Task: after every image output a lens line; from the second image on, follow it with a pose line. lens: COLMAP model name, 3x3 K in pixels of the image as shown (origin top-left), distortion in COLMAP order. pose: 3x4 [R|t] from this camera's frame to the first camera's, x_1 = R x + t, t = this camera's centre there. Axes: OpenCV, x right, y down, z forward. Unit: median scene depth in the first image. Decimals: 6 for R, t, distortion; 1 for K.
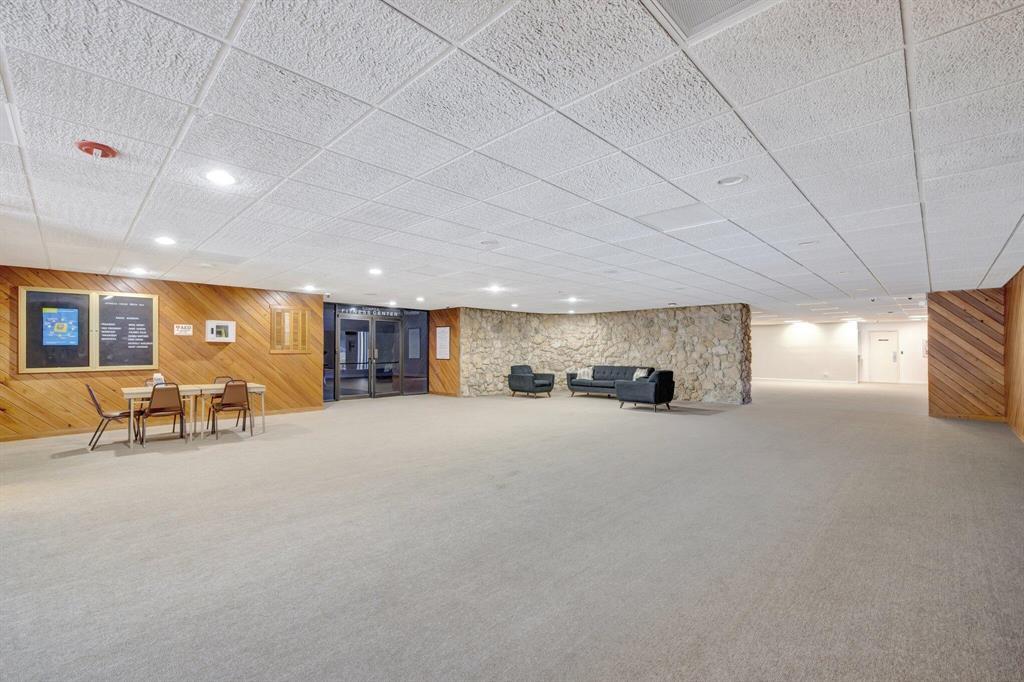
lens RADIAL K [[439.6, 0, 511.8], [0, 439.6, 347.3], [0, 0, 1]] dist [0.000068, 0.000486]
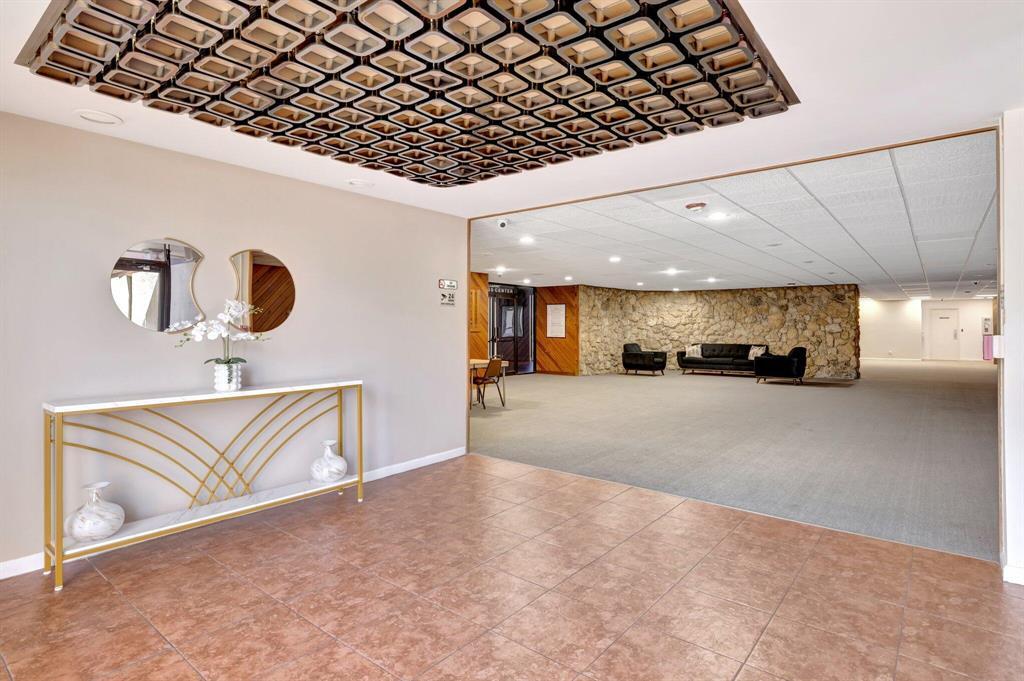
lens RADIAL K [[539.0, 0, 511.6], [0, 539.0, 333.3], [0, 0, 1]] dist [0.004974, -0.002270]
pose [[0.995473, -0.001268, 0.095035, -0.368593], [-0.000414, 0.999844, 0.017676, -0.003254], [-0.095043, -0.017636, 0.995317, -0.187400]]
